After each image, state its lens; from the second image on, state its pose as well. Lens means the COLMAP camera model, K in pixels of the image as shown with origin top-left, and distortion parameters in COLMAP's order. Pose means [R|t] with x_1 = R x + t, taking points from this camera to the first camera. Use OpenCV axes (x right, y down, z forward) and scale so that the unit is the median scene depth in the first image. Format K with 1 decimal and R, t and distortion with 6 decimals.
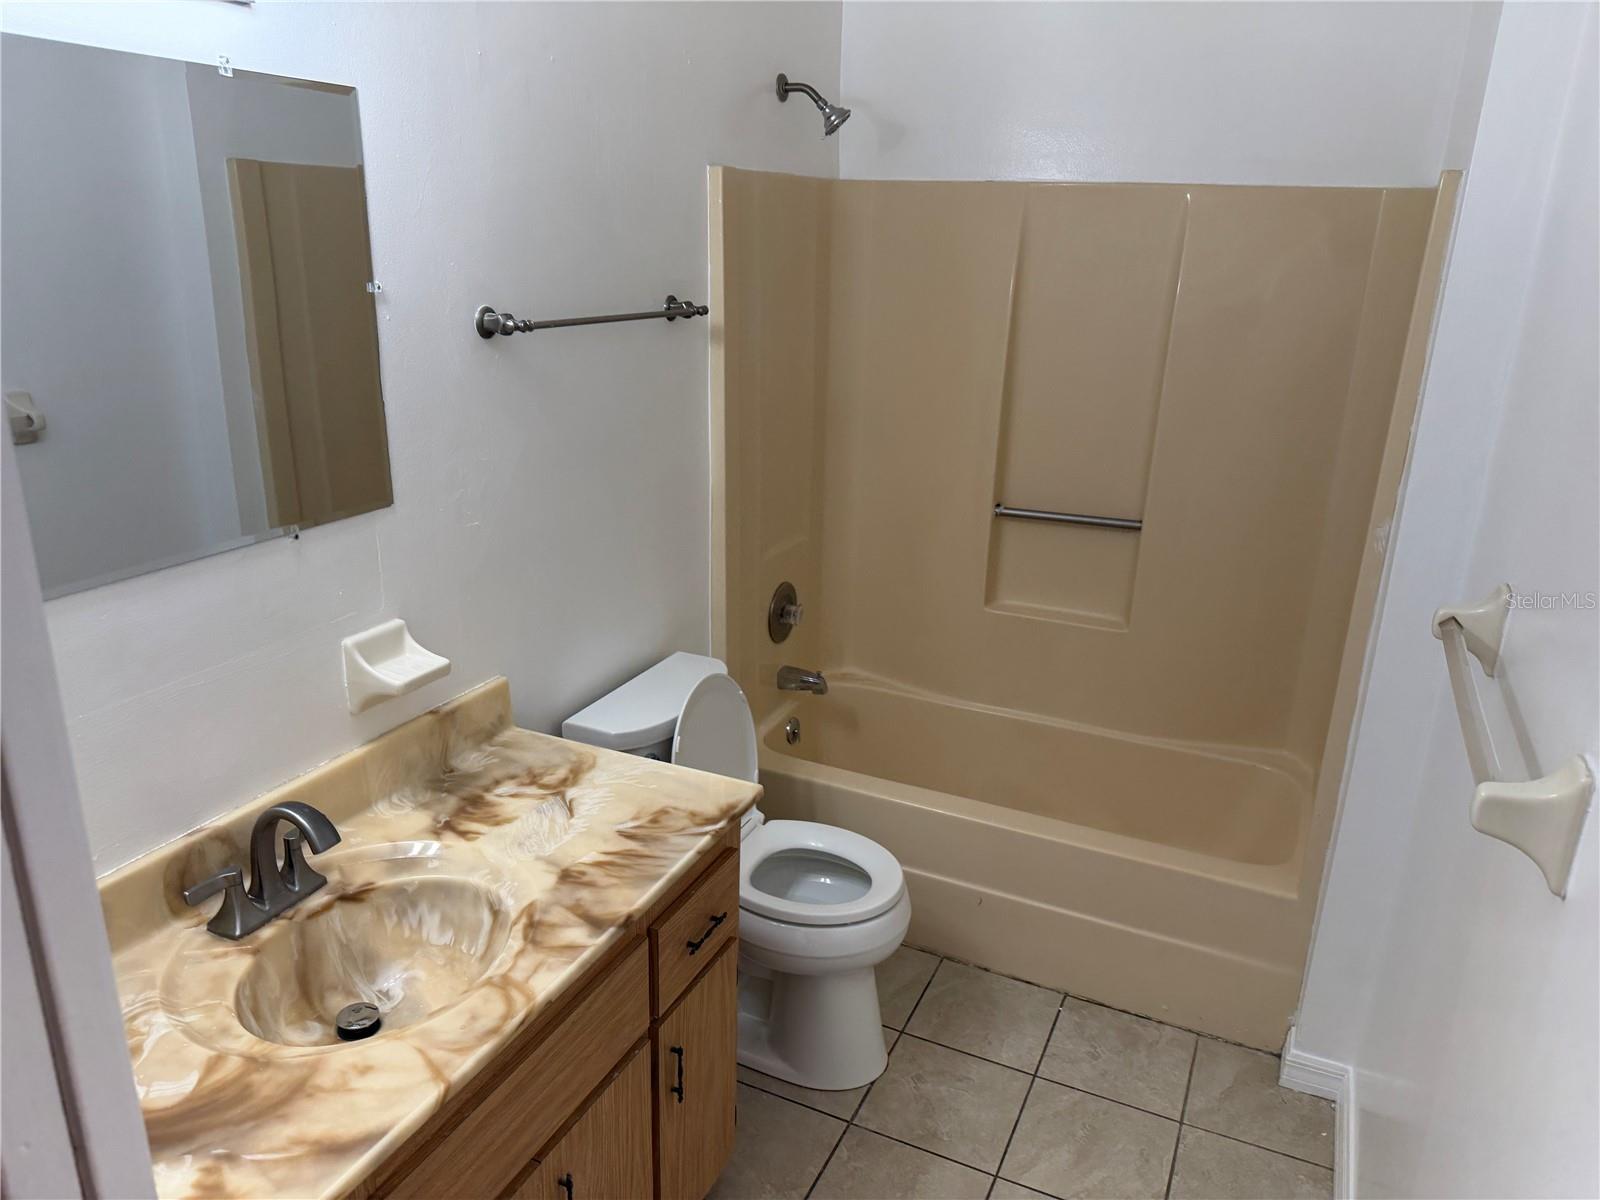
lens RADIAL K [[1141.4, 0, 814.3], [0, 1141.4, 601.7], [0, 0, 1]] dist [0.054501, -0.079889]
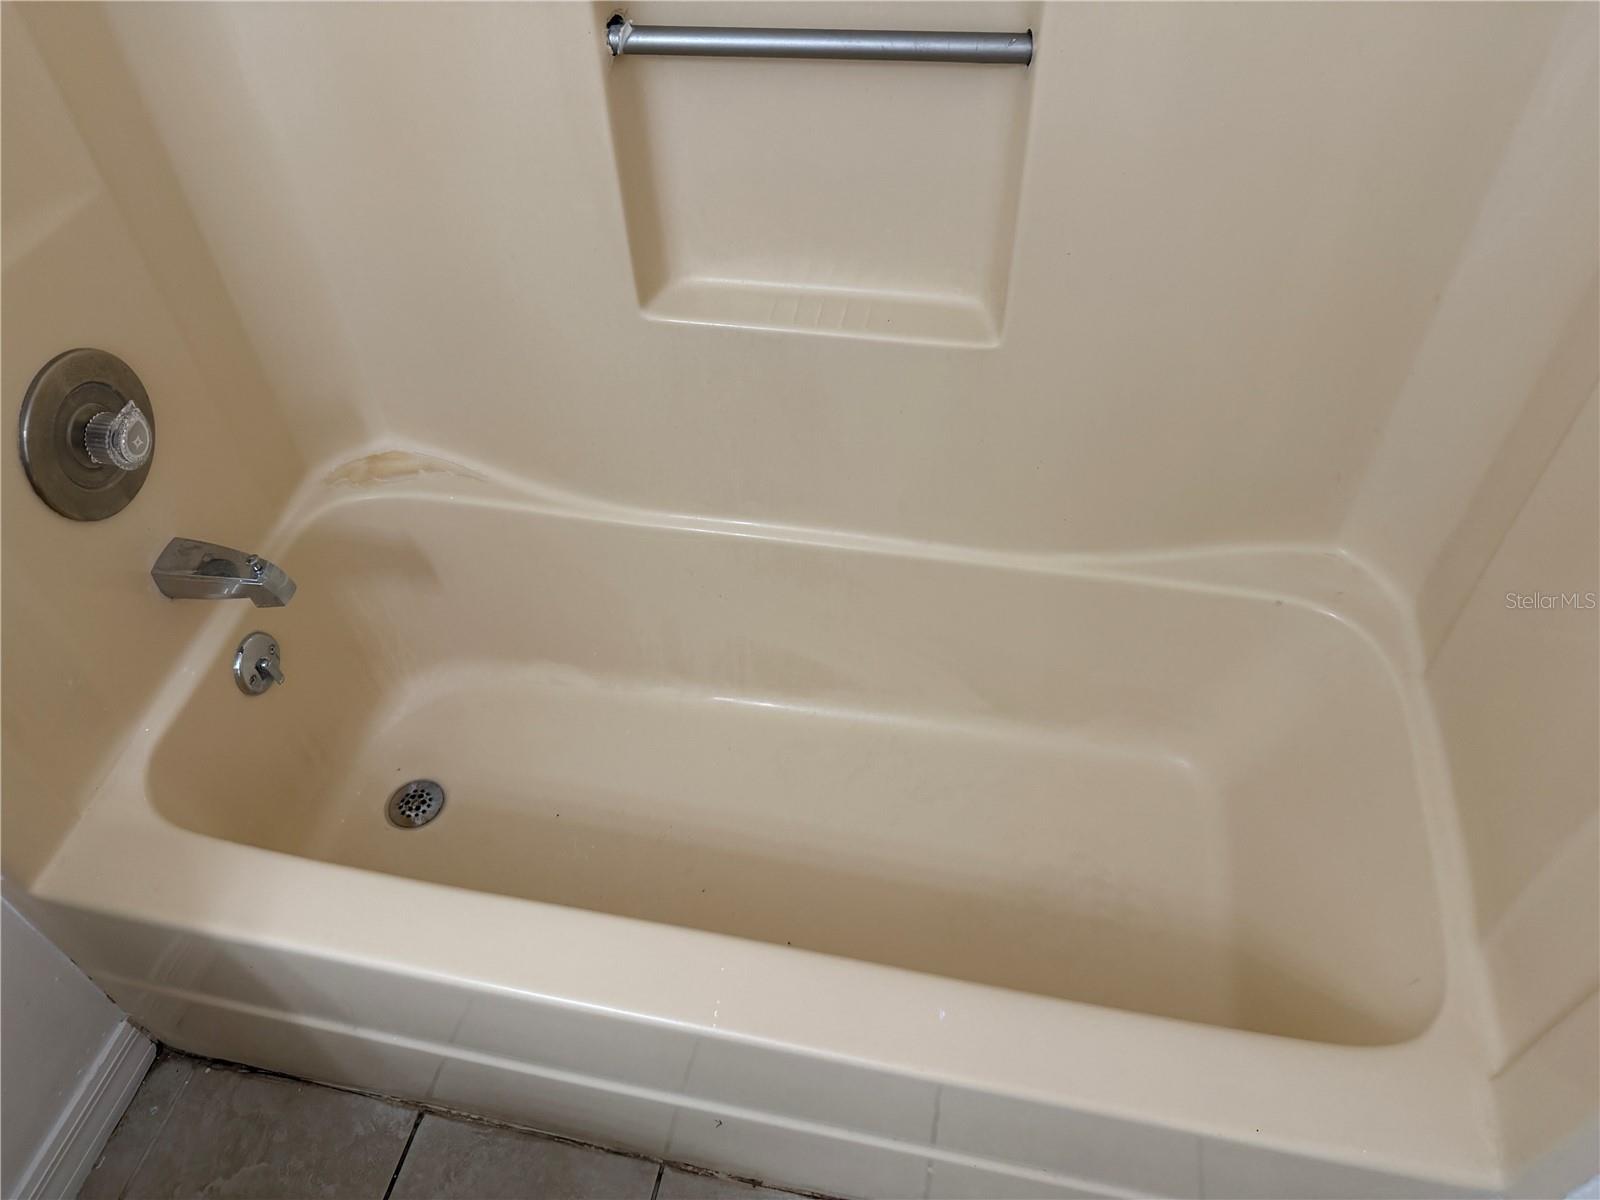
lens RADIAL K [[1141.4, 0, 806.8], [0, 1141.4, 607.3], [0, 0, 1]] dist [0.054501, -0.079889]
pose [[0.976138, -0.193120, 0.099293, 0.204007], [0.120813, 0.862933, 0.490664, -0.130003], [-0.180440, -0.466960, 0.865673, 0.847557]]
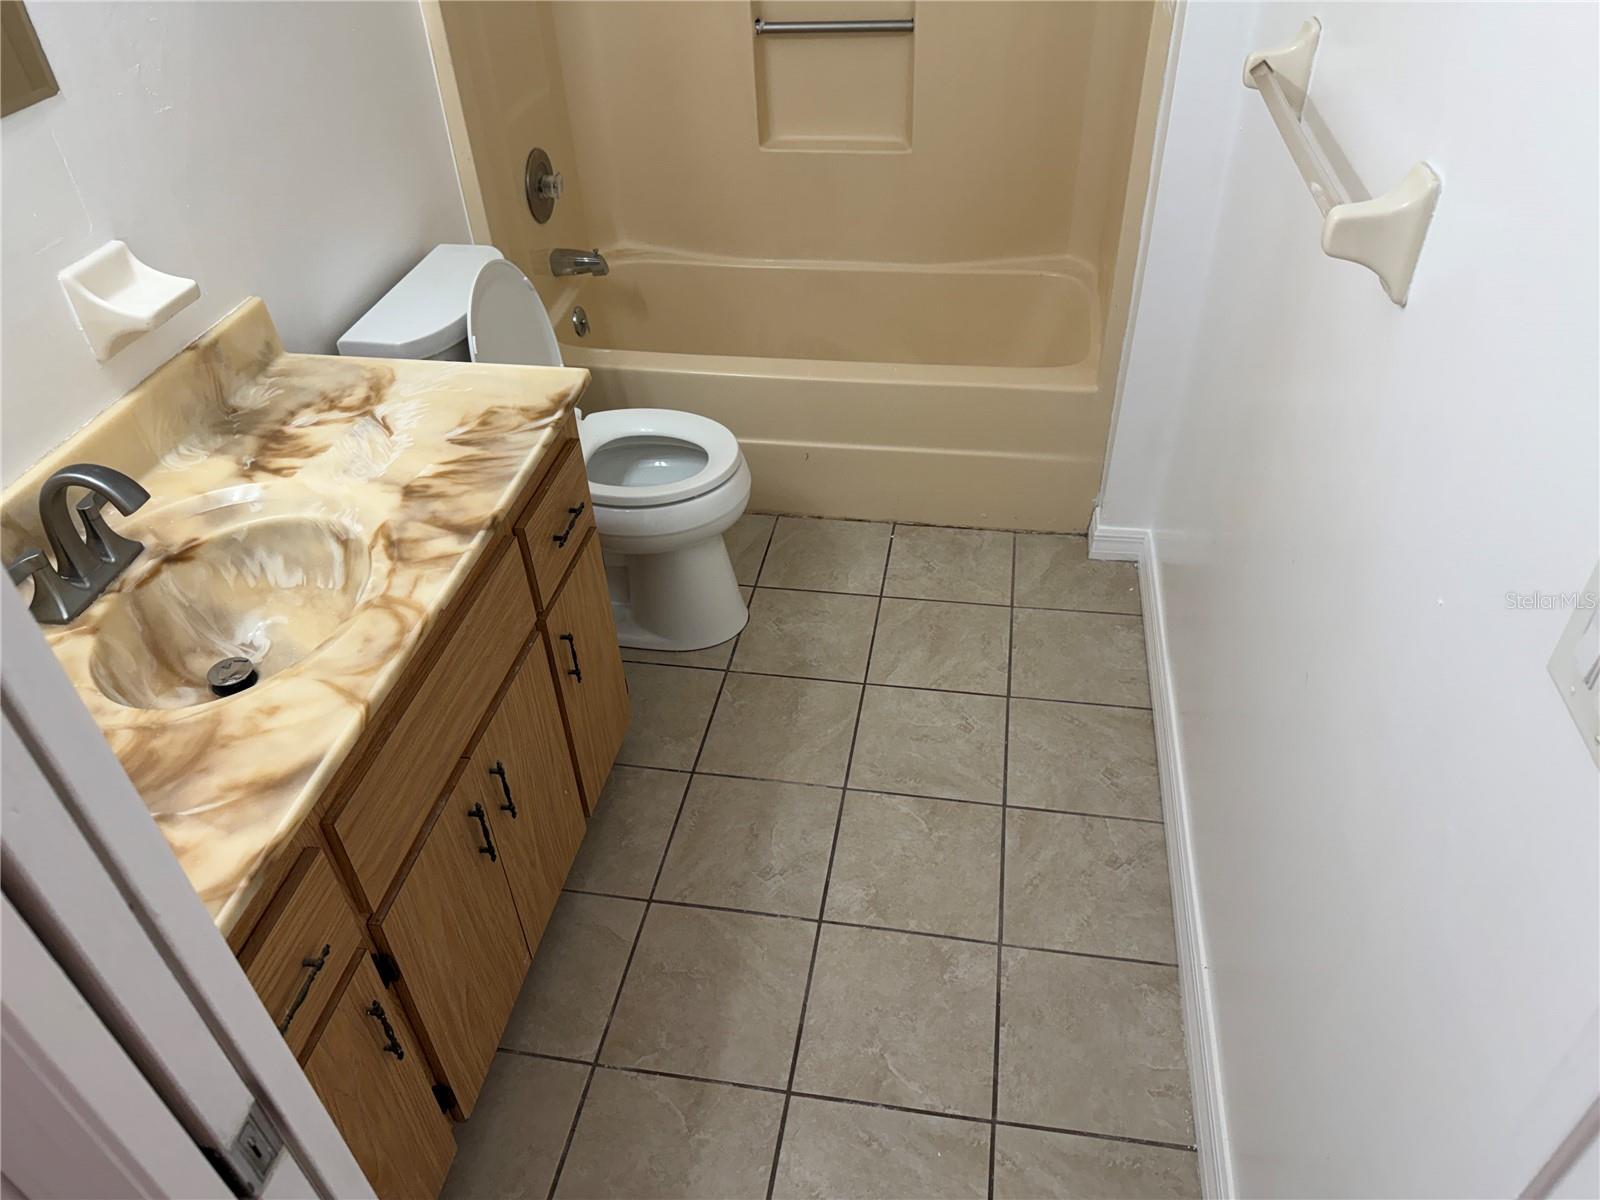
lens RADIAL K [[1141.4, 0, 815.7], [0, 1141.4, 608.4], [0, 0, 1]] dist [0.054501, -0.079889]
pose [[0.962697, -0.211692, 0.168524, -0.060345], [0.139342, 0.921755, 0.361871, 0.026316], [-0.231943, -0.324890, 0.916869, 0.024003]]
